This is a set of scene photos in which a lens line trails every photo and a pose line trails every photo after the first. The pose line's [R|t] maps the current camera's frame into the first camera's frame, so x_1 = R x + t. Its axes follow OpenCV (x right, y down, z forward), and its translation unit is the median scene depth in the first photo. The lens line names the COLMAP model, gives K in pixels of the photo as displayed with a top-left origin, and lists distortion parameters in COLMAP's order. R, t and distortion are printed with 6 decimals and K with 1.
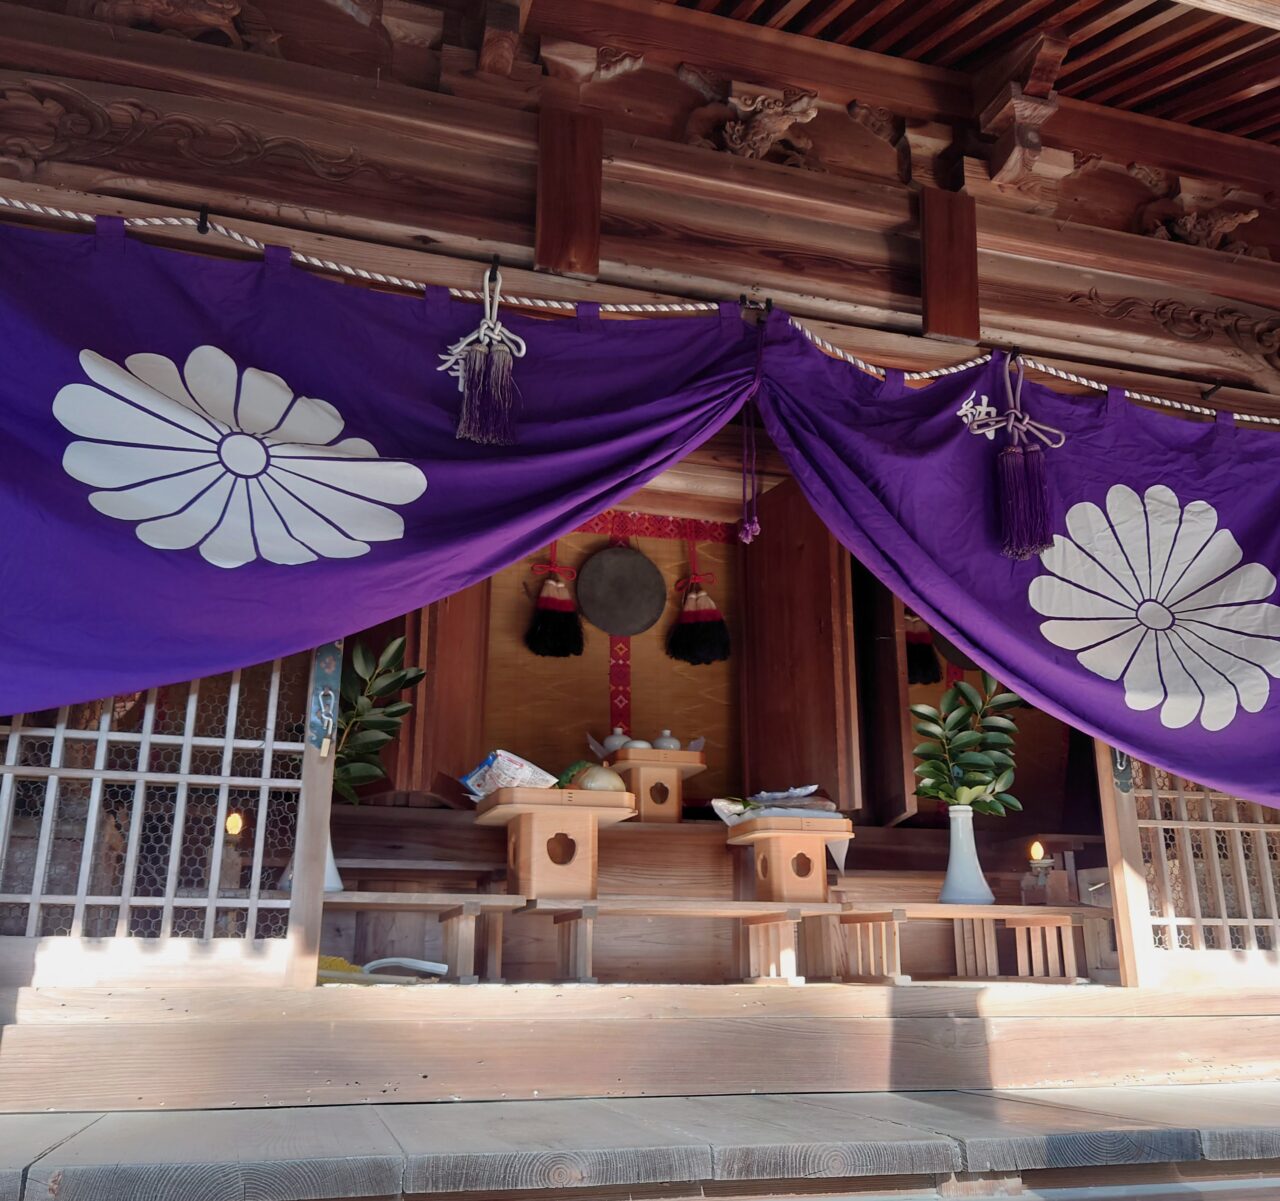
lens RADIAL K [[1170.4, 0, 632.7], [0, 1170.4, 641.2], [0, 0, 1]] dist [0.023816, 0.000000]
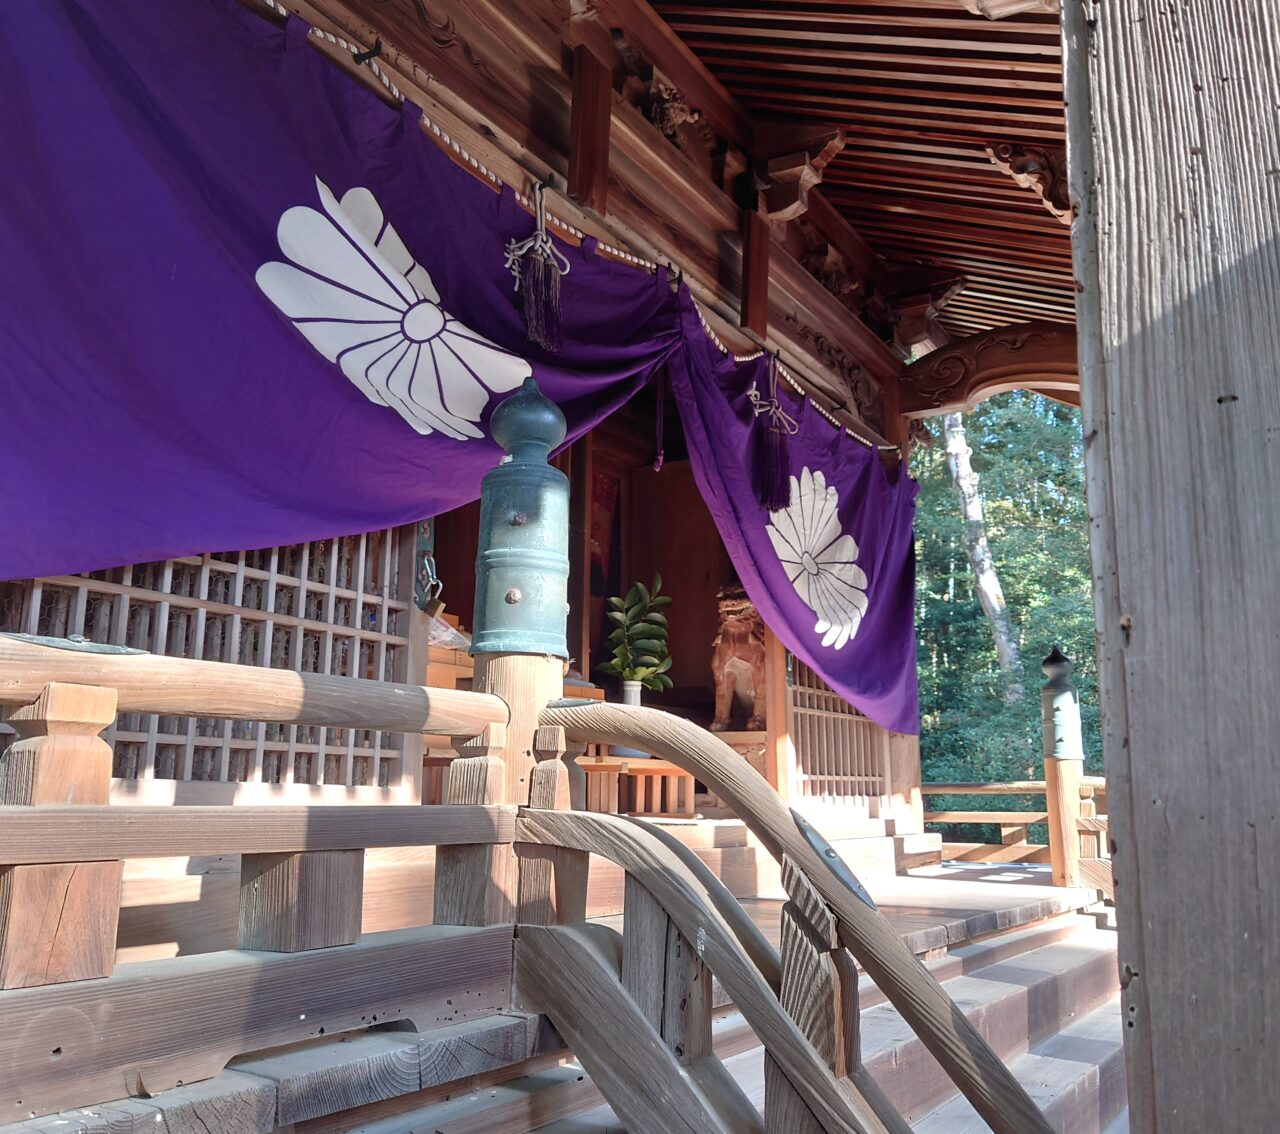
lens RADIAL K [[1190.4, 0, 638.3], [0, 1190.4, 561.2], [0, 0, 1]] dist [-0.009693, 0.000000]
pose [[0.741128, 0.136990, 0.657240, -0.703952], [-0.189442, 0.981851, 0.008973, 0.001323], [-0.644082, -0.131158, 0.753628, 0.058537]]
